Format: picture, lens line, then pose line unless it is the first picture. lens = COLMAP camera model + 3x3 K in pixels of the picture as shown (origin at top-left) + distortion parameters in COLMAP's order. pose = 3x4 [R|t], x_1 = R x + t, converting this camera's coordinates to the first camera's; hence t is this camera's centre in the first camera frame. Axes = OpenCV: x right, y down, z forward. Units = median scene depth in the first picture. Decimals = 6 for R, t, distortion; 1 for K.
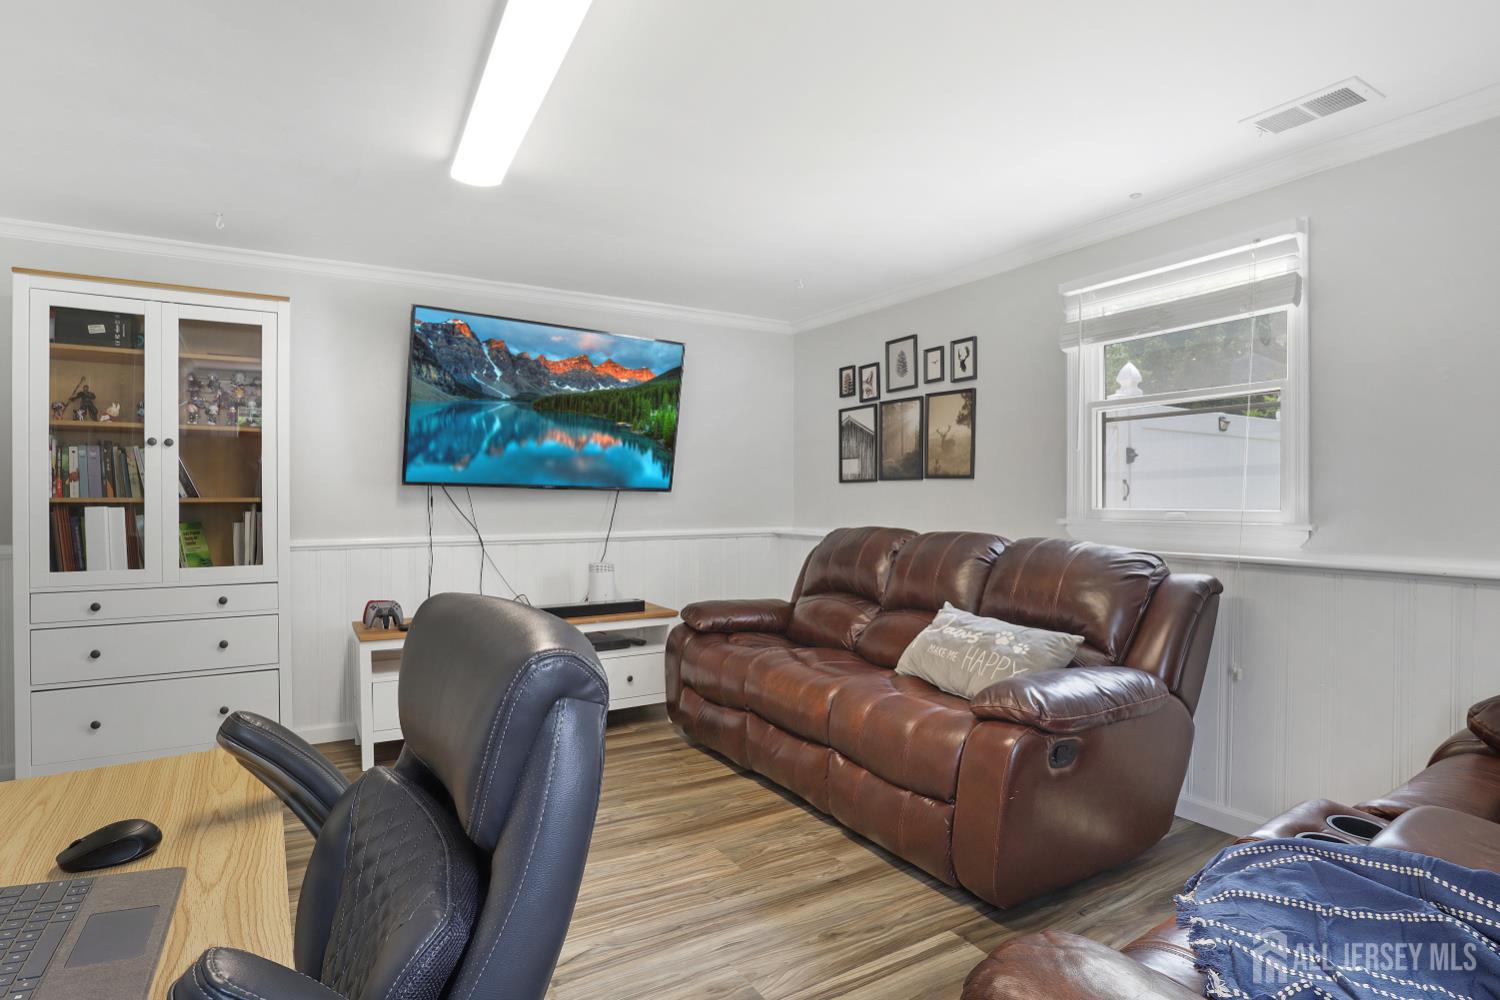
lens RADIAL K [[776.1, 0, 750.0], [0, 776.1, 500.0], [0, 0, 1]] dist [-0.056984, -0.000133]
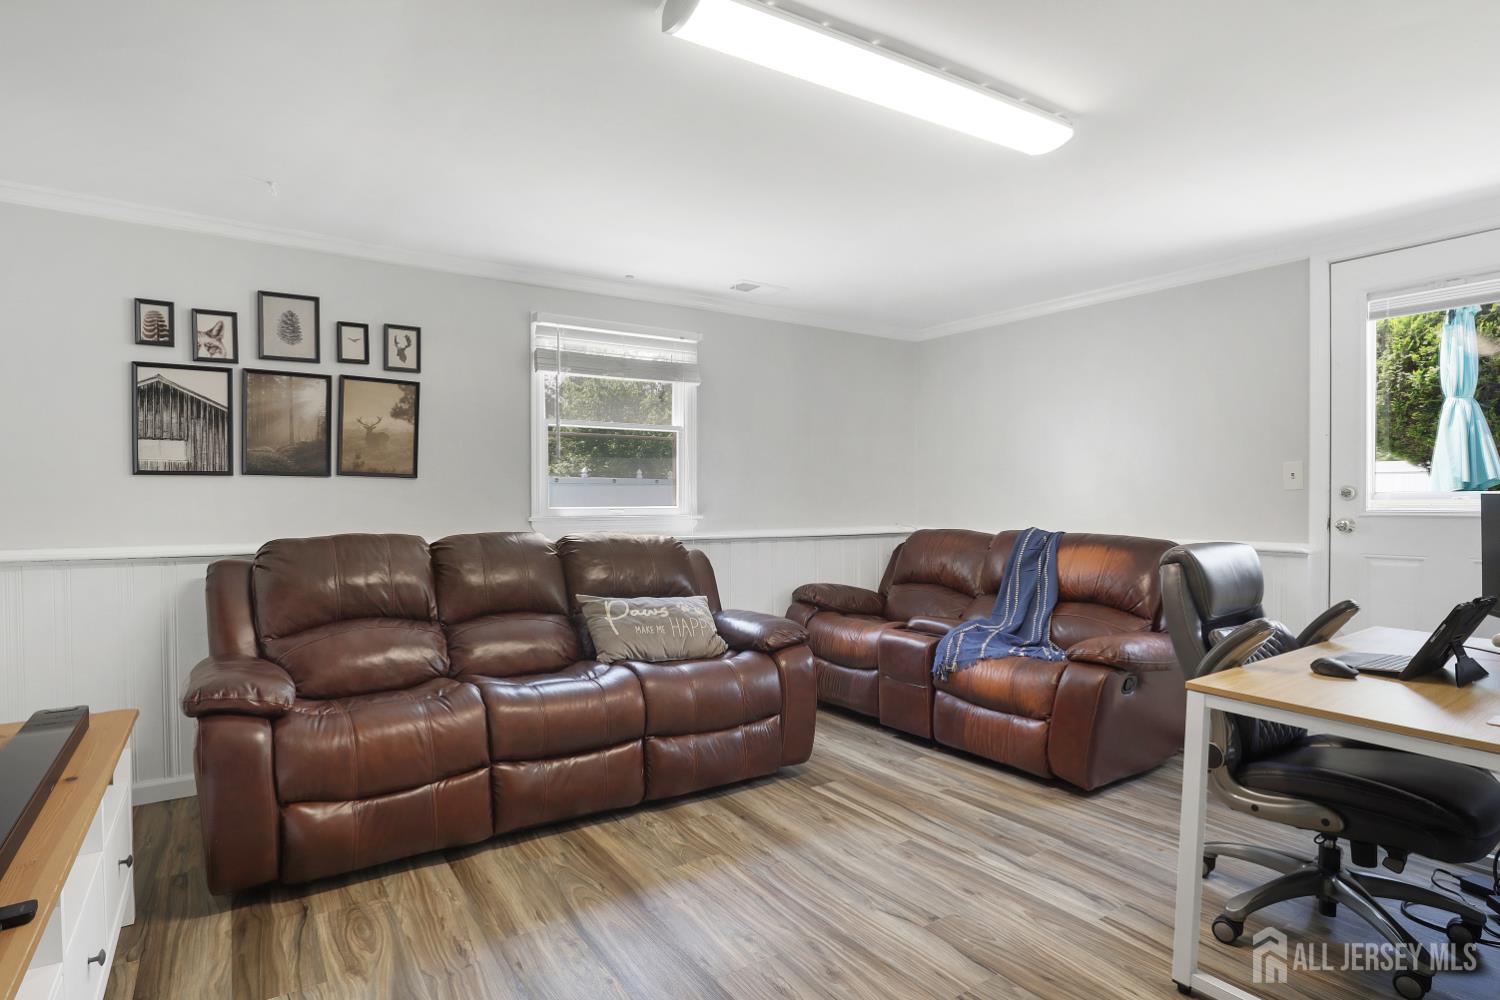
lens RADIAL K [[791.4, 0, 750.0], [0, 791.4, 500.0], [0, 0, 1]] dist [-0.031825, 0.000112]
pose [[-0.041531, -0.020241, 0.998932, -0.678107], [-0.011667, 0.999736, 0.019772, -0.023912], [-0.999069, -0.010833, -0.041756, 0.617712]]
